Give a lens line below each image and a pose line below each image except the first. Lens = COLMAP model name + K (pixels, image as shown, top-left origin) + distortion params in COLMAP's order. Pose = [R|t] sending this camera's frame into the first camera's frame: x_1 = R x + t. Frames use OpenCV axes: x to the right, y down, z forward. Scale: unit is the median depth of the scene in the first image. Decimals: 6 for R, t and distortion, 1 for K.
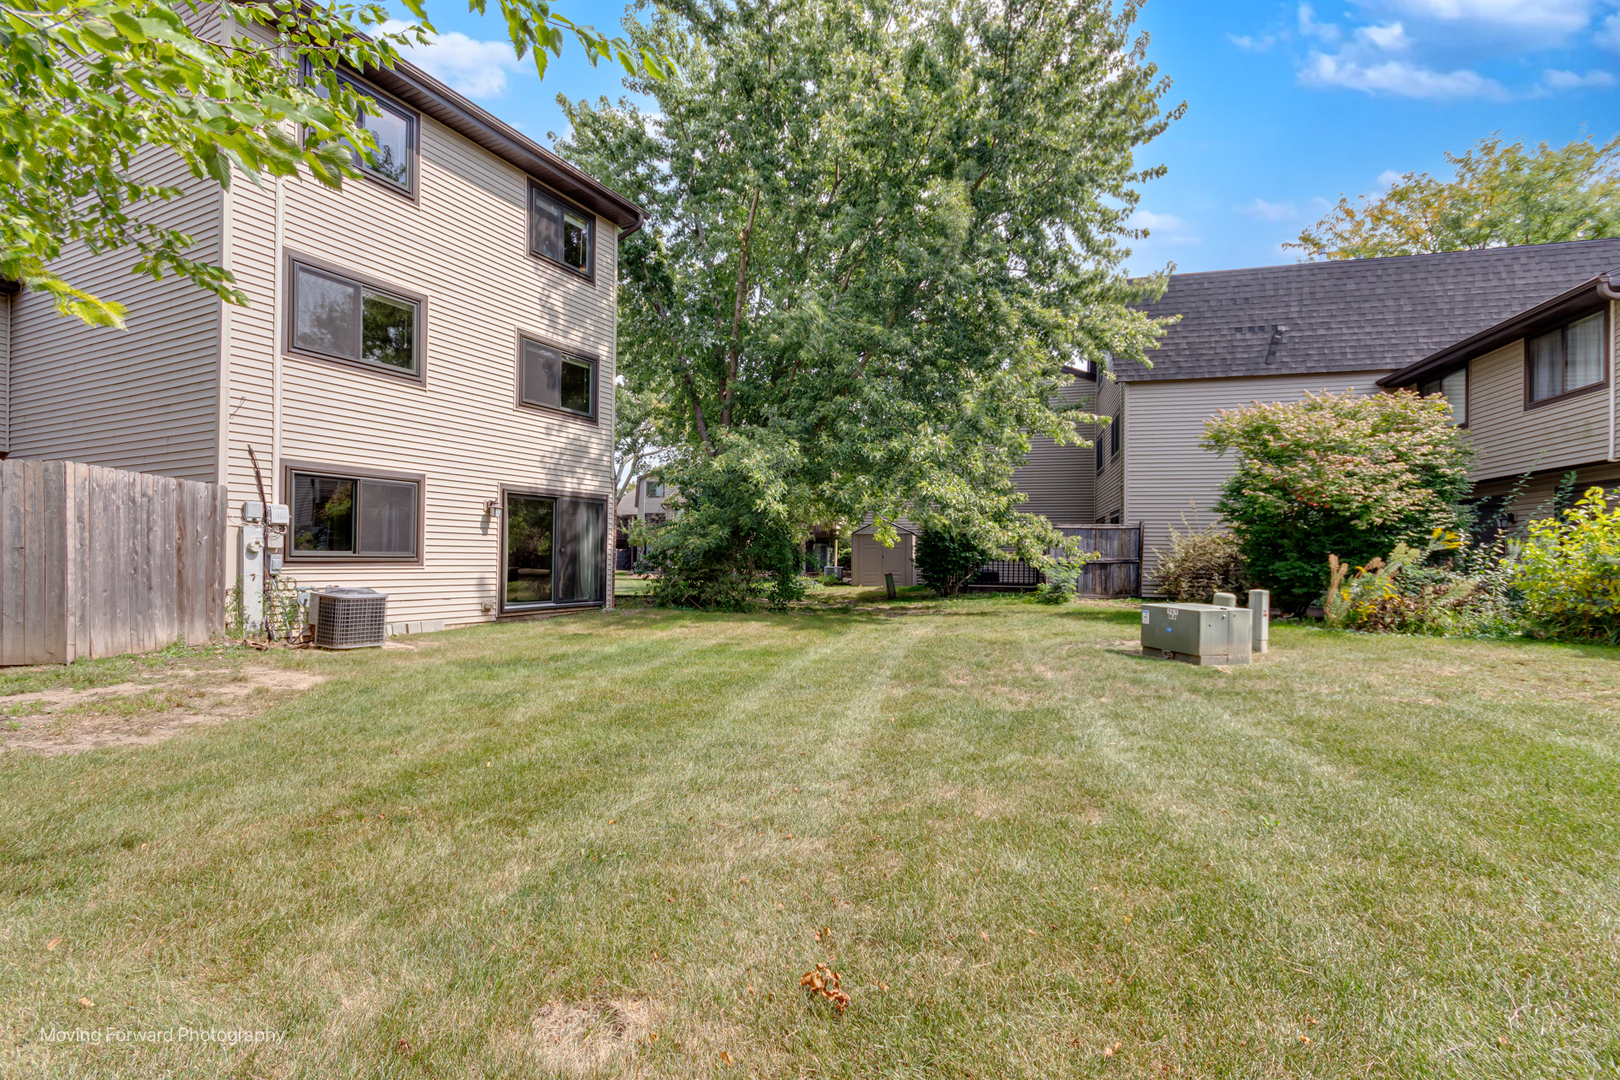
lens RADIAL K [[722.5, 0, 810.0], [0, 722.5, 540.0], [0, 0, 1]] dist [0.002658, 0.000769]
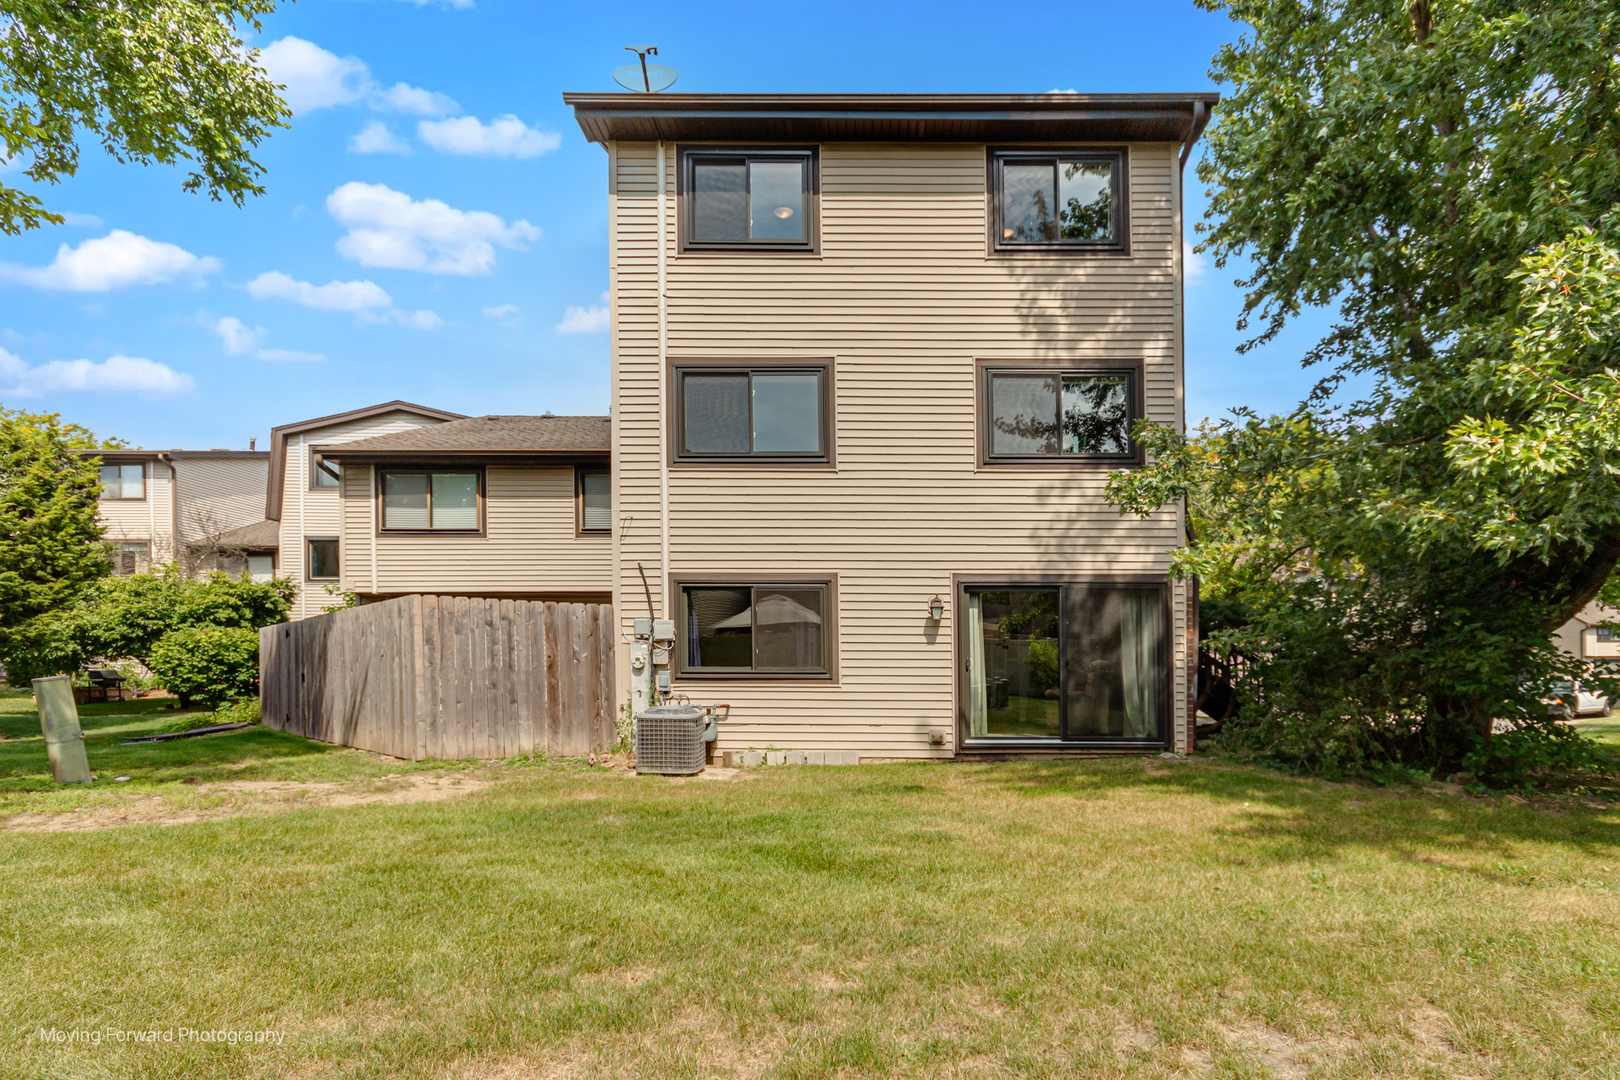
lens RADIAL K [[825.9, 0, 809.9], [0, 825.9, 654.8], [0, 0, 1]] dist [-0.003641, 0.000041]
pose [[0.471355, -0.025361, -0.881579, 0.285750], [0.023251, 0.999596, -0.016325, 0.017500], [0.881637, -0.012803, 0.471754, 0.531496]]
